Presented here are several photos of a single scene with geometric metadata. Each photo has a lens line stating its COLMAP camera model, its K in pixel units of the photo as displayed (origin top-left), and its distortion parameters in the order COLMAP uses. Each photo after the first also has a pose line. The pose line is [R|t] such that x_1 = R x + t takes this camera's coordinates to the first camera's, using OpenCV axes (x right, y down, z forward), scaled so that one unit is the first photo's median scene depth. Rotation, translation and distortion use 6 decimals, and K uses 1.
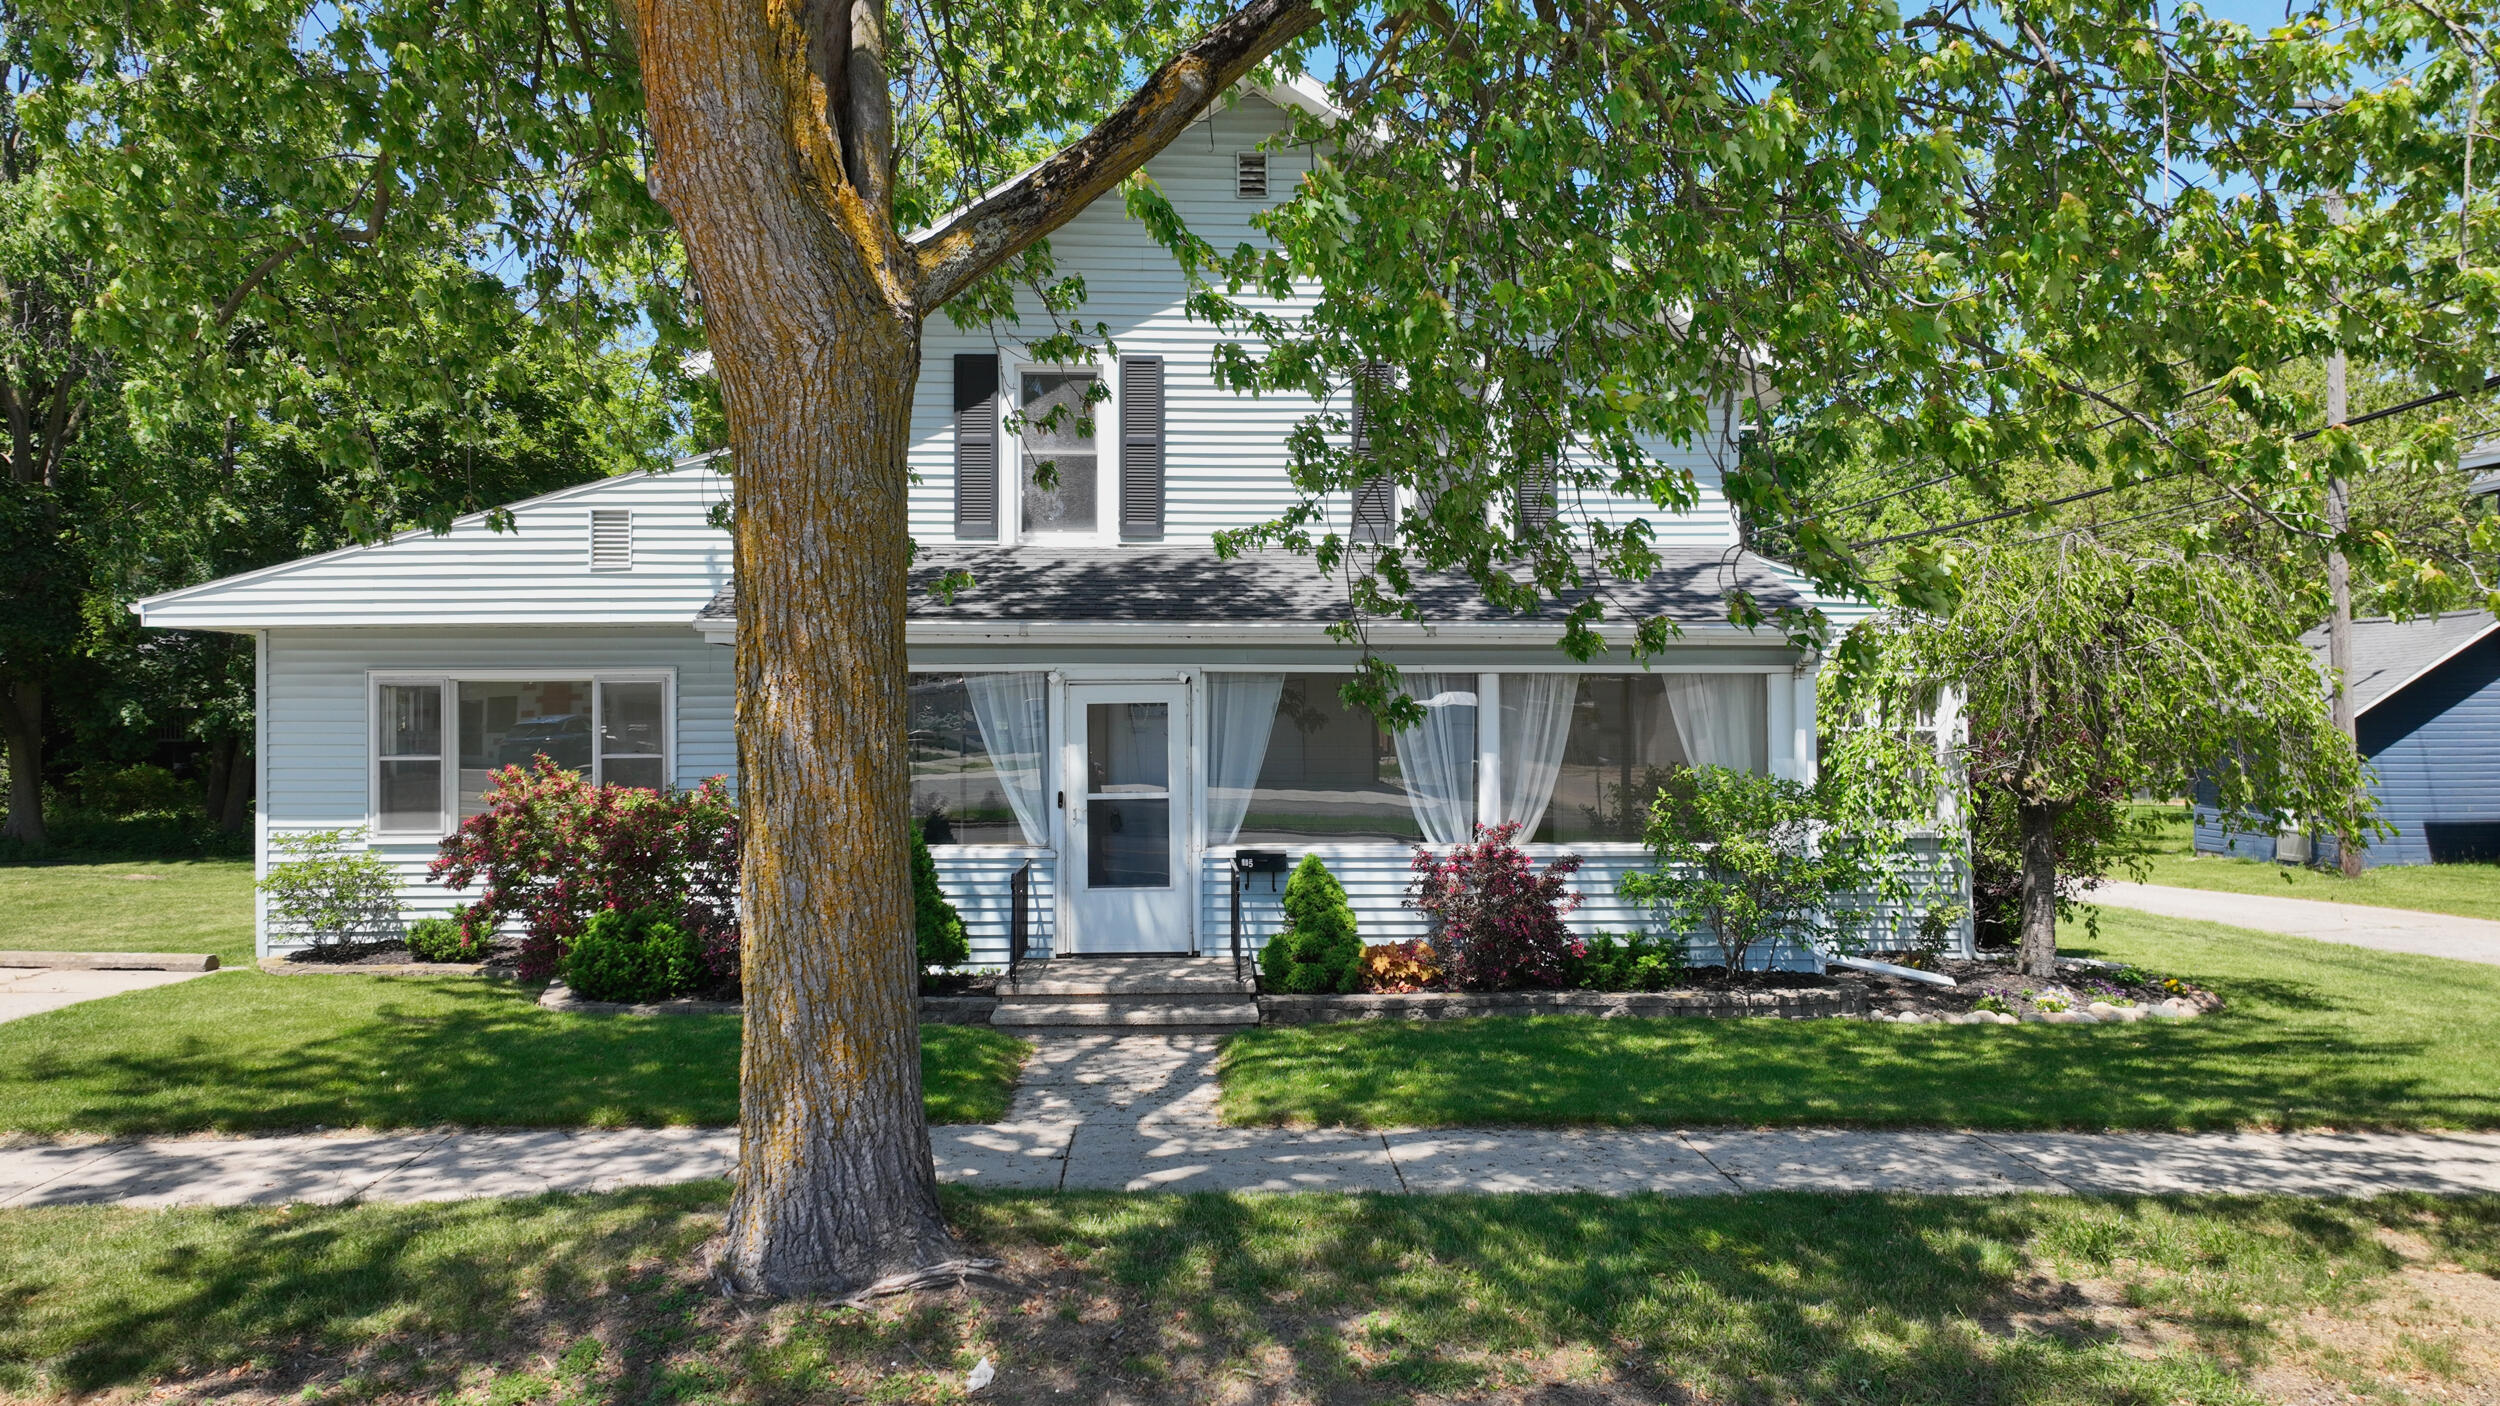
lens RADIAL K [[1749.0, 0, 1249.0], [0, 1749.0, 702.8], [0, 0, 1]] dist [0.010584, -0.001346]
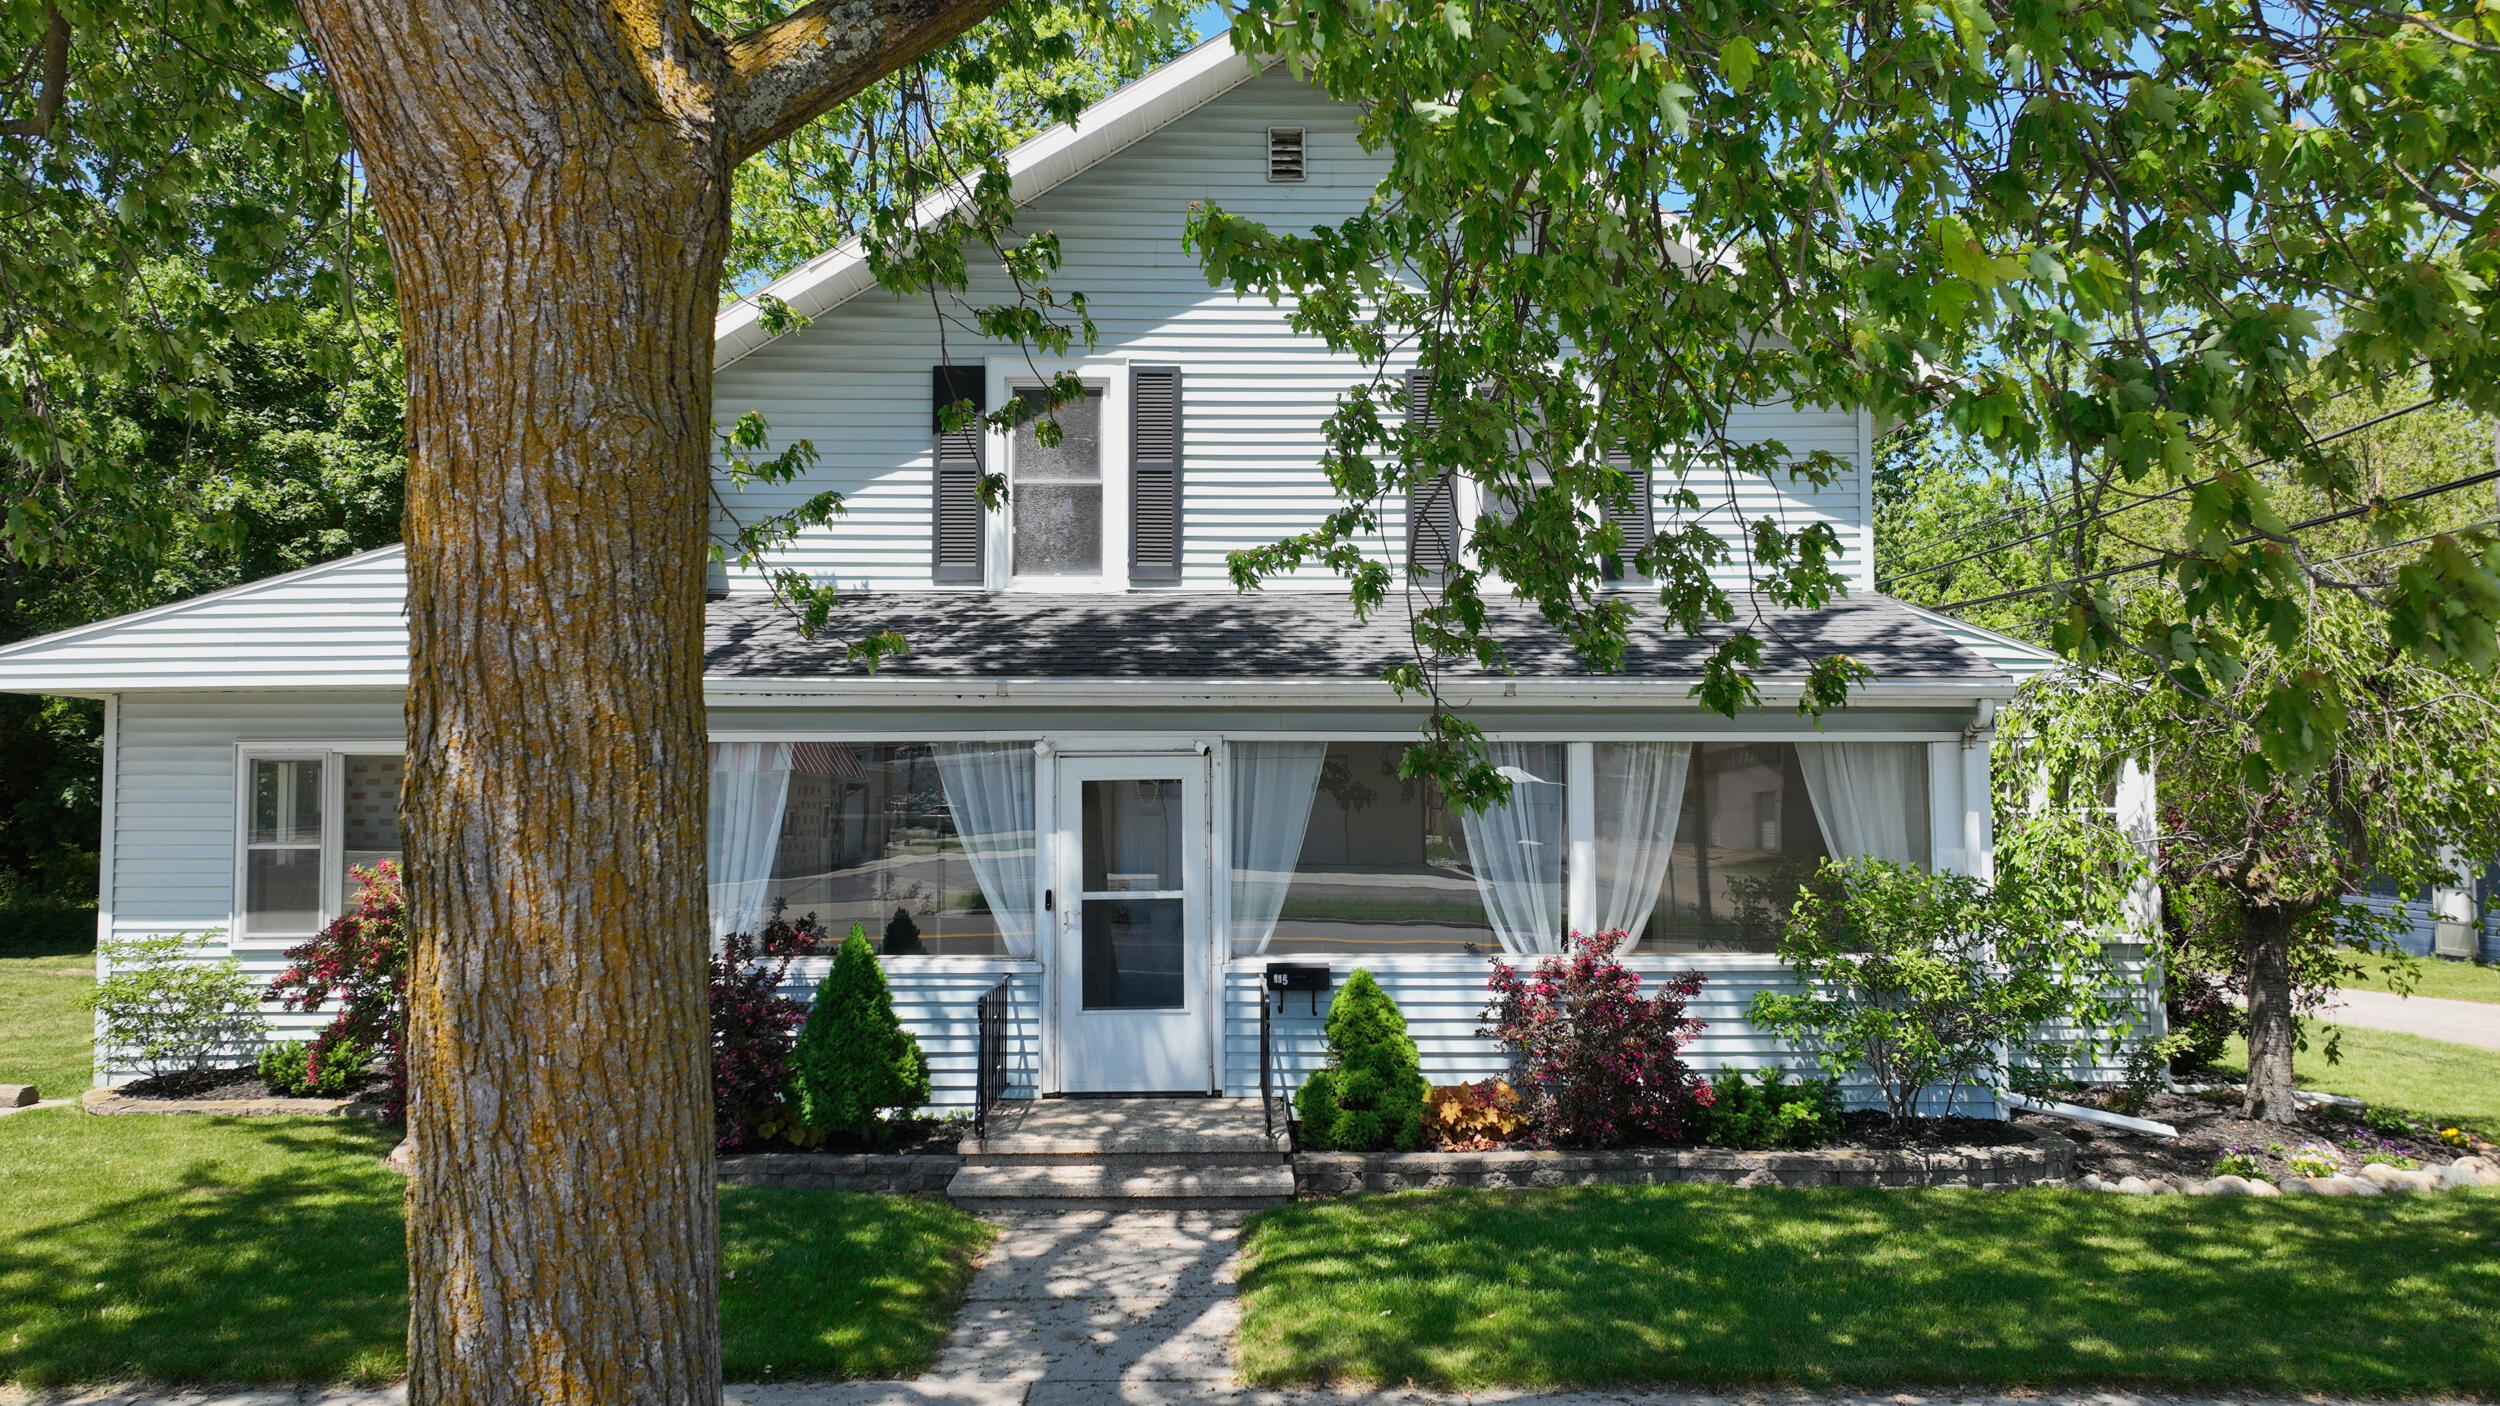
lens RADIAL K [[1751.8, 0, 1250.5], [0, 1751.8, 700.1], [0, 0, 1]] dist [0.004233, 0.000359]
pose [[0.999736, -0.002400, -0.022830, 0.003815], [0.001348, 0.998941, -0.045985, 0.000672], [0.022916, 0.045942, 0.998681, 0.192958]]
